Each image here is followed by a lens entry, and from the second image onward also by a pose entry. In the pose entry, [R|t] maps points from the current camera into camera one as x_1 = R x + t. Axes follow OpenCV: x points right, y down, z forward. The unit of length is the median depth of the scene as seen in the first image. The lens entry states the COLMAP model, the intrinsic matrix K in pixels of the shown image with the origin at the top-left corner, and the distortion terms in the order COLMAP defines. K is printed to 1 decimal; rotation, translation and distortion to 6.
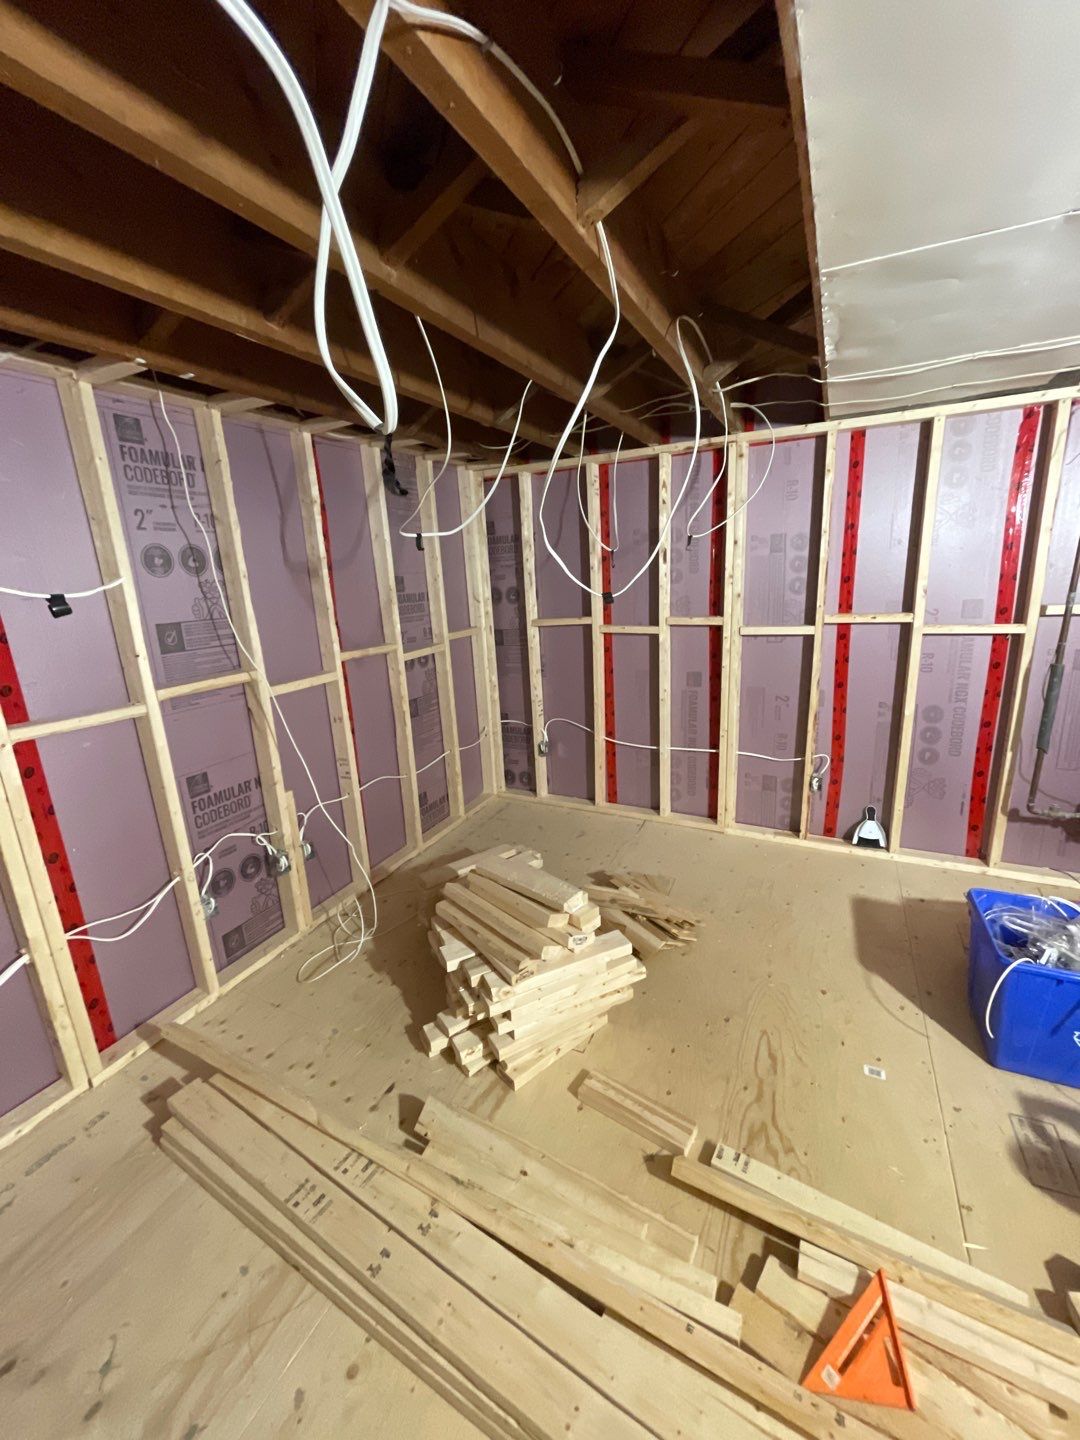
lens RADIAL K [[583.8, 0, 538.0], [0, 583.8, 718.5], [0, 0, 1]] dist [-0.003299, 0.001014]
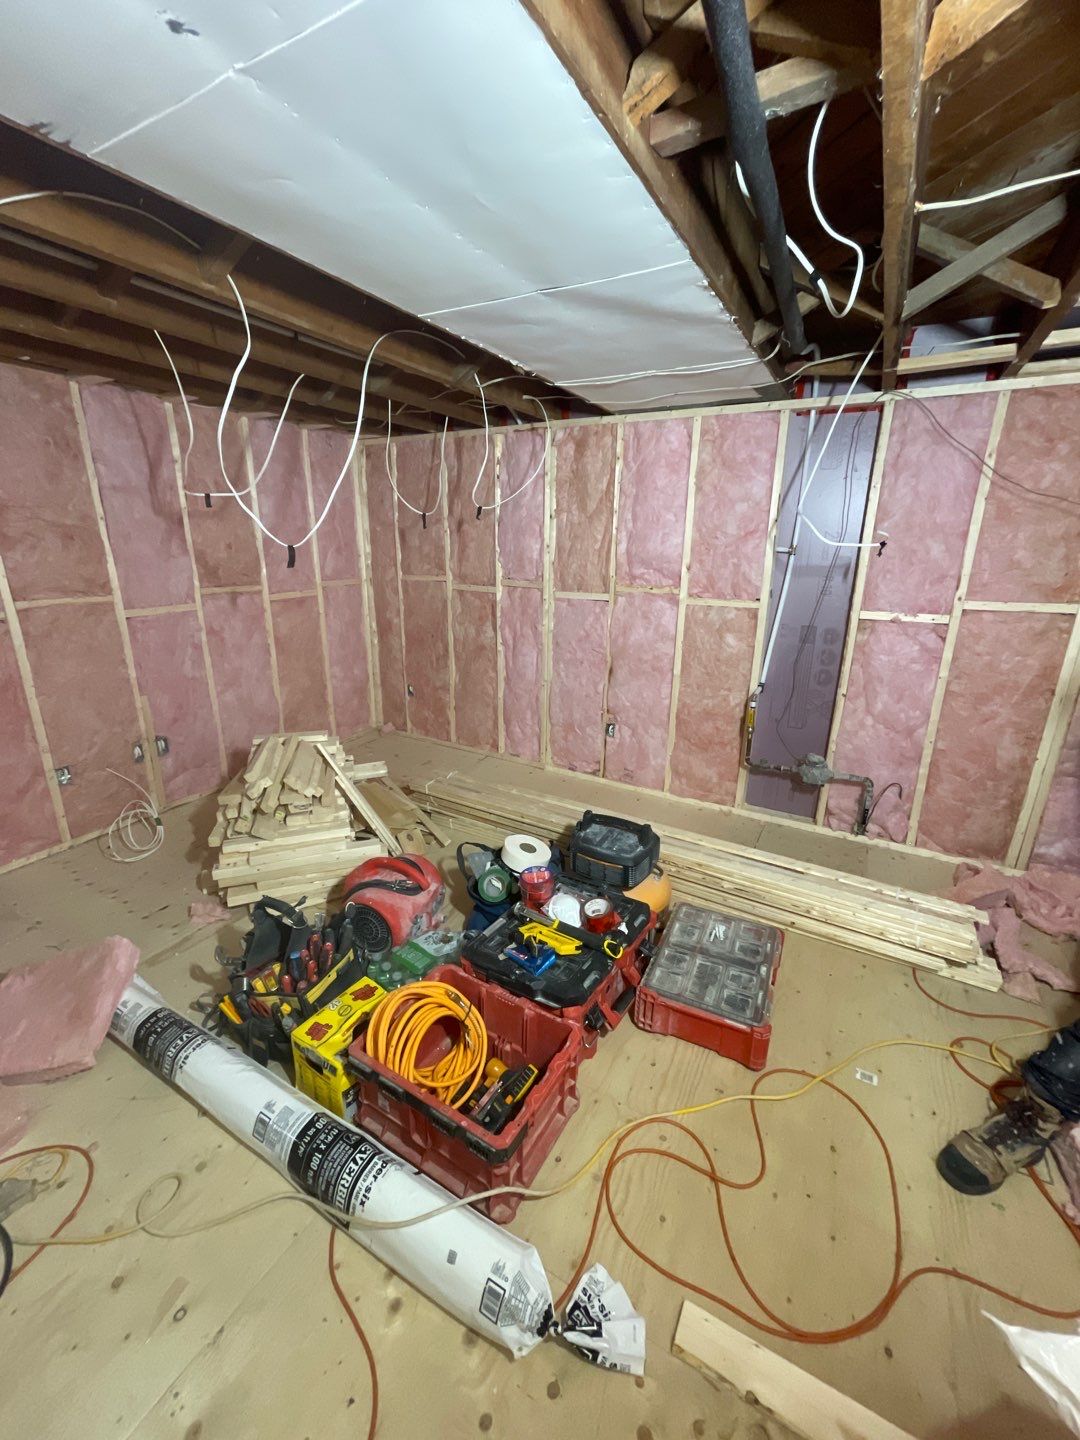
lens RADIAL K [[583.8, 0, 542.8], [0, 583.8, 719.6], [0, 0, 1]] dist [-0.003299, 0.001014]
pose [[0.996212, 0.077711, -0.039024, 0.516562], [-0.075311, 0.995377, 0.059603, 0.039065], [0.043476, -0.056438, 0.997459, -0.227395]]
